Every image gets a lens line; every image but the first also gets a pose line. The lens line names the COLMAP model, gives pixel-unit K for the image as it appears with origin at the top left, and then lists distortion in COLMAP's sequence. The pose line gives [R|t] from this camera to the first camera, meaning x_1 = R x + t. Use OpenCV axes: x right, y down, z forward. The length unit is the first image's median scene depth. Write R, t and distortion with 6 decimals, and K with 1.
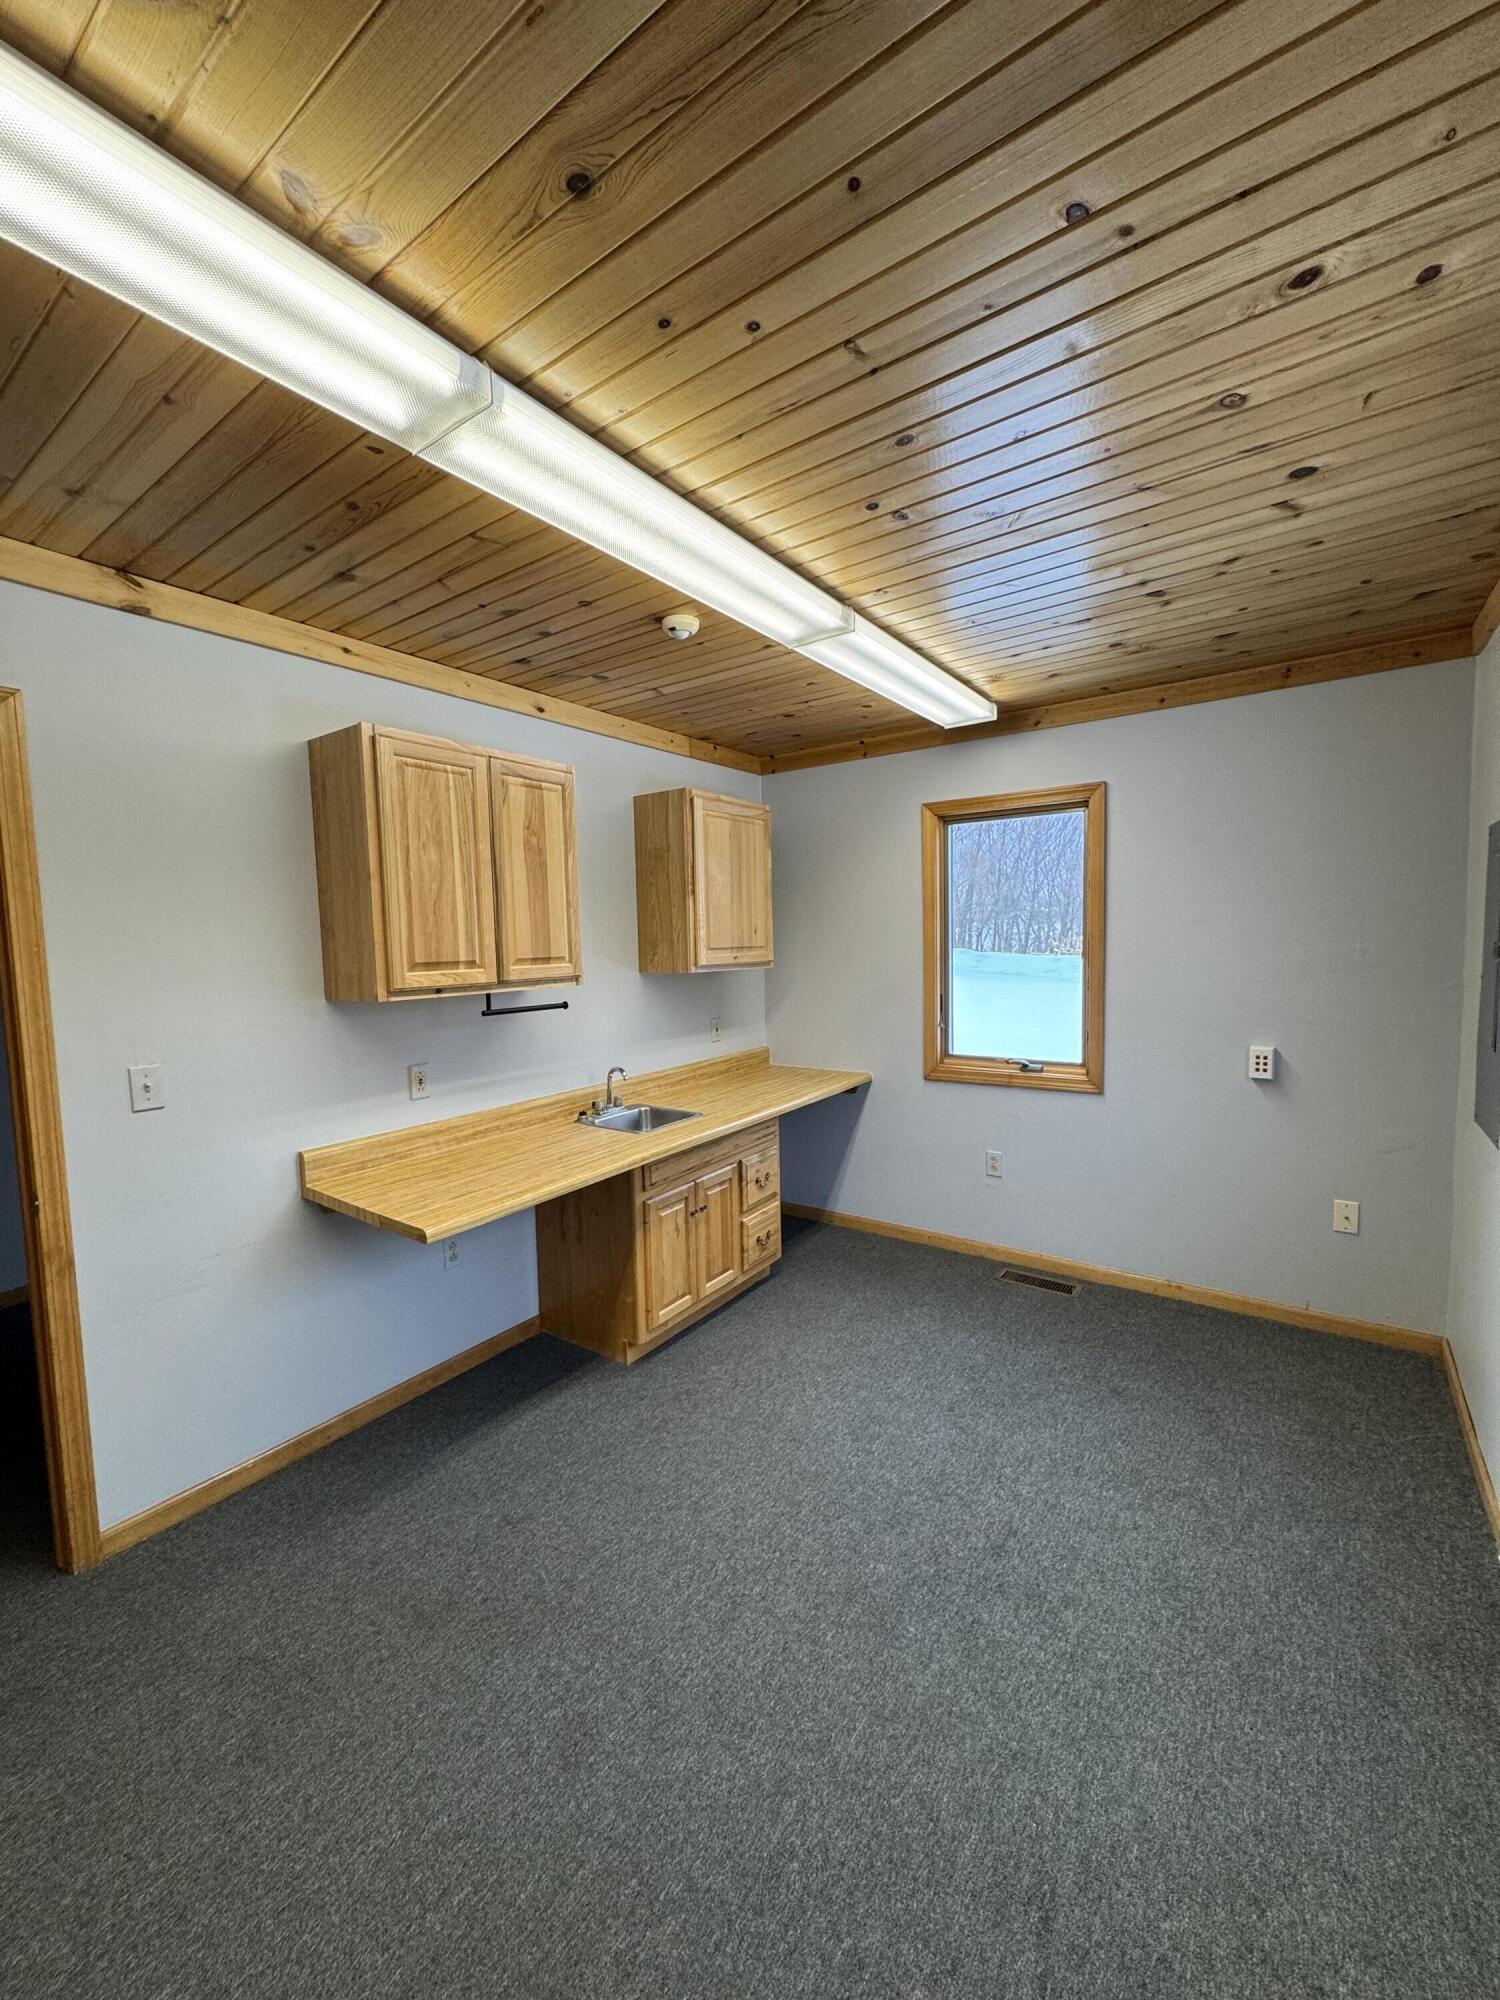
lens RADIAL K [[796.4, 0, 748.8], [0, 796.4, 999.6], [0, 0, 1]] dist [0.000296, -0.000188]
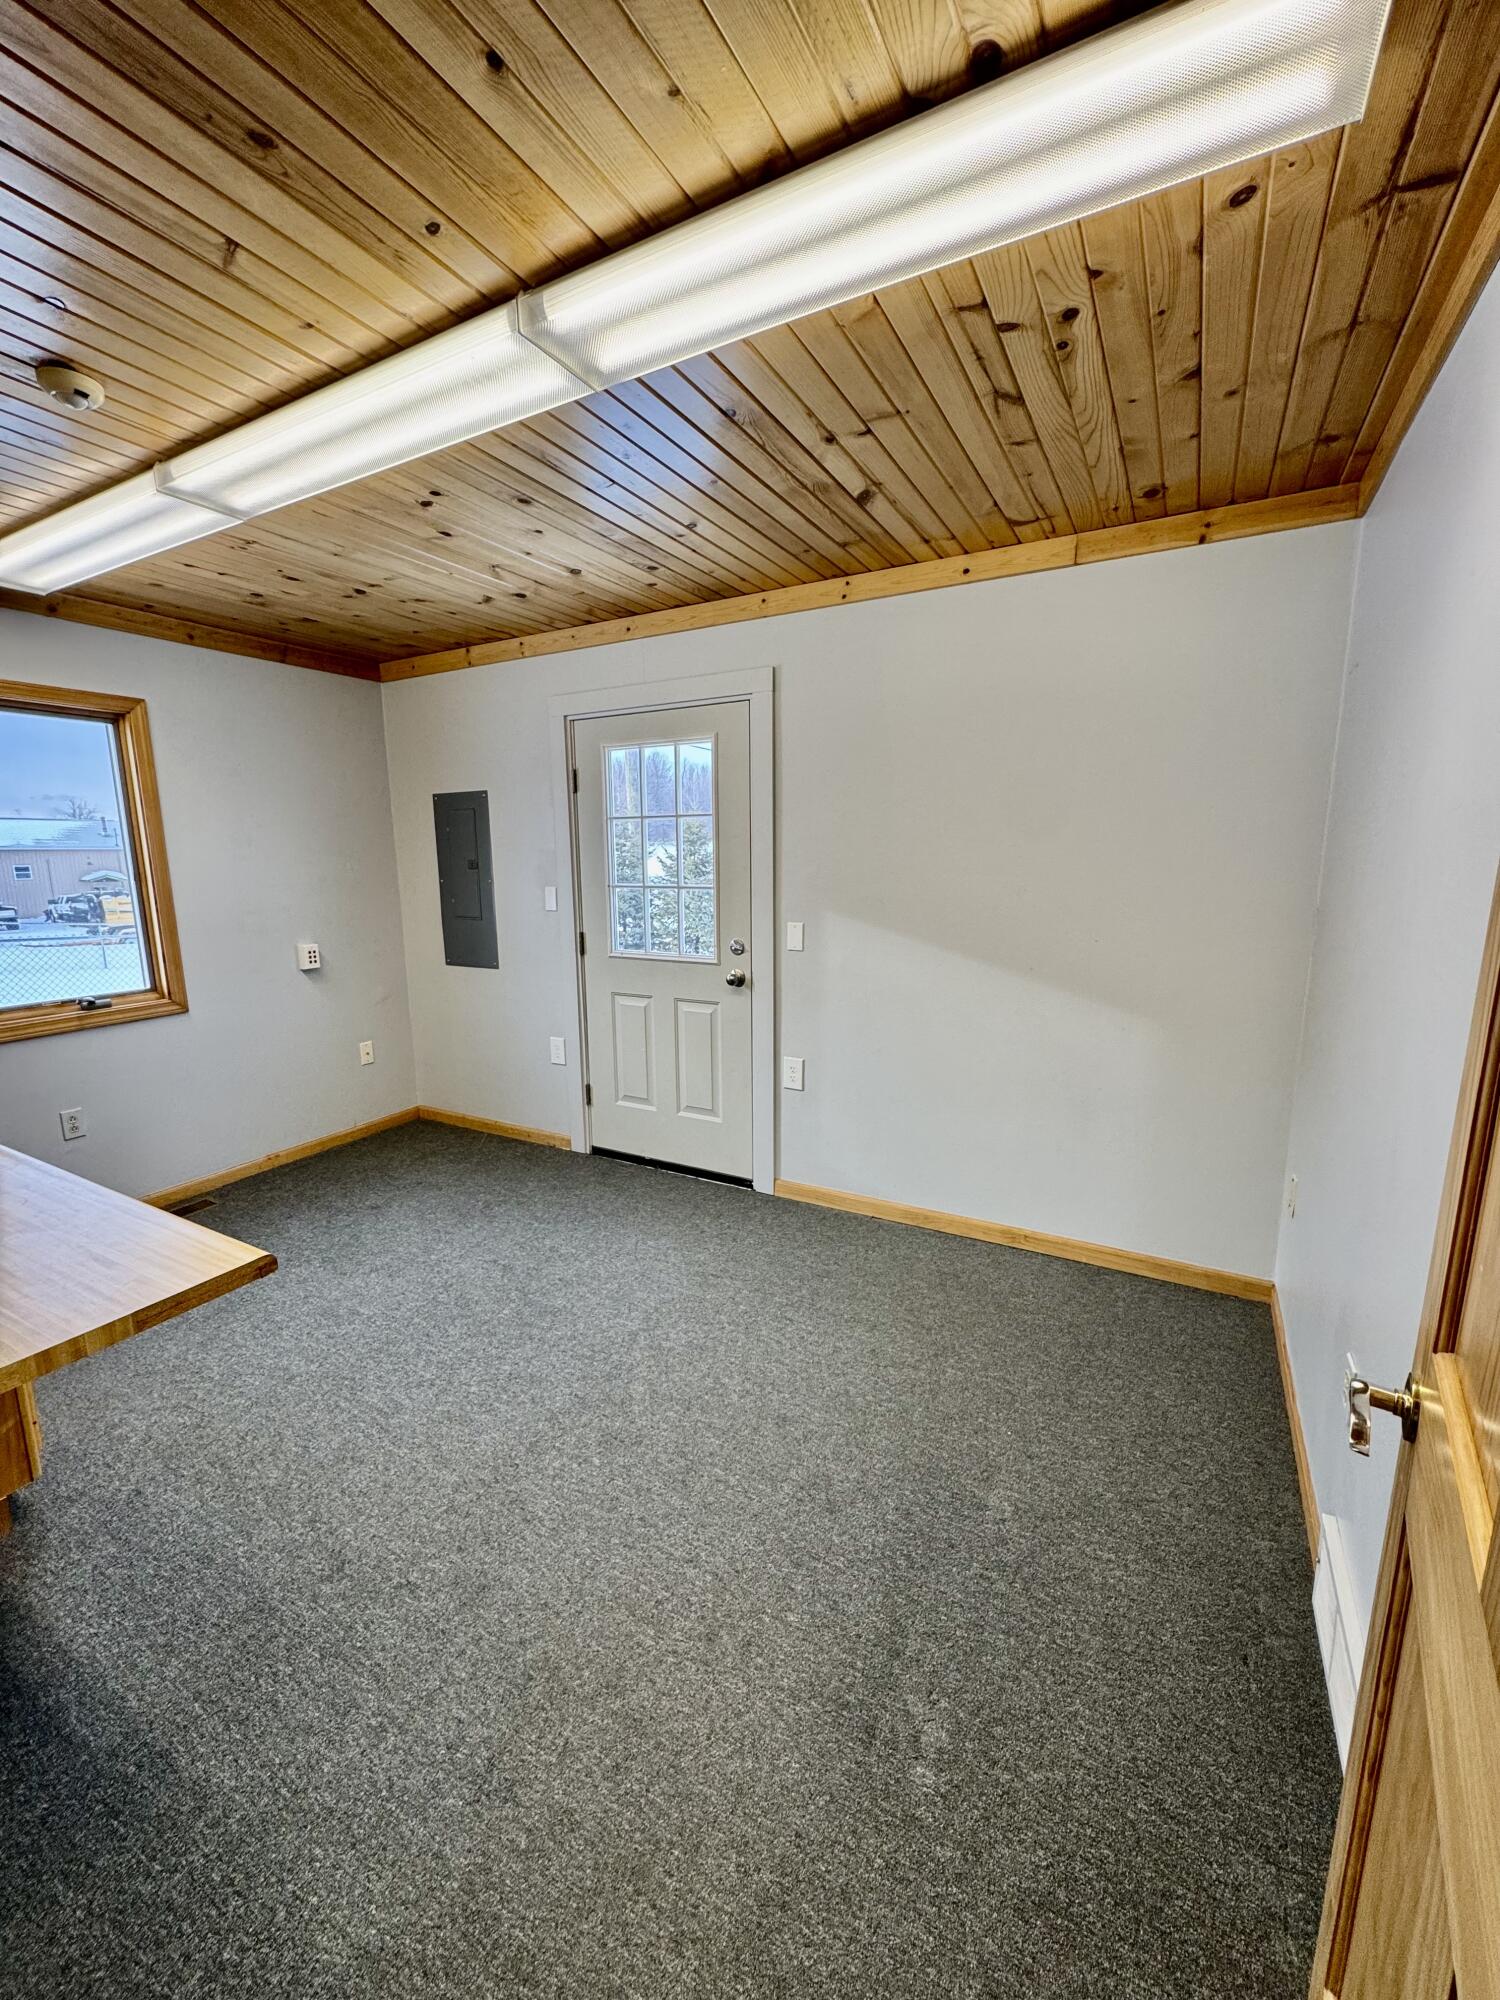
lens RADIAL K [[796.4, 0, 750.0], [0, 796.4, 1000.2], [0, 0, 1]] dist [0.000296, -0.000188]
pose [[-0.114330, -0.155229, 0.981240, -0.707358], [0.091646, 0.981857, 0.166005, -0.001062], [-0.989207, 0.108906, -0.098030, 0.408996]]
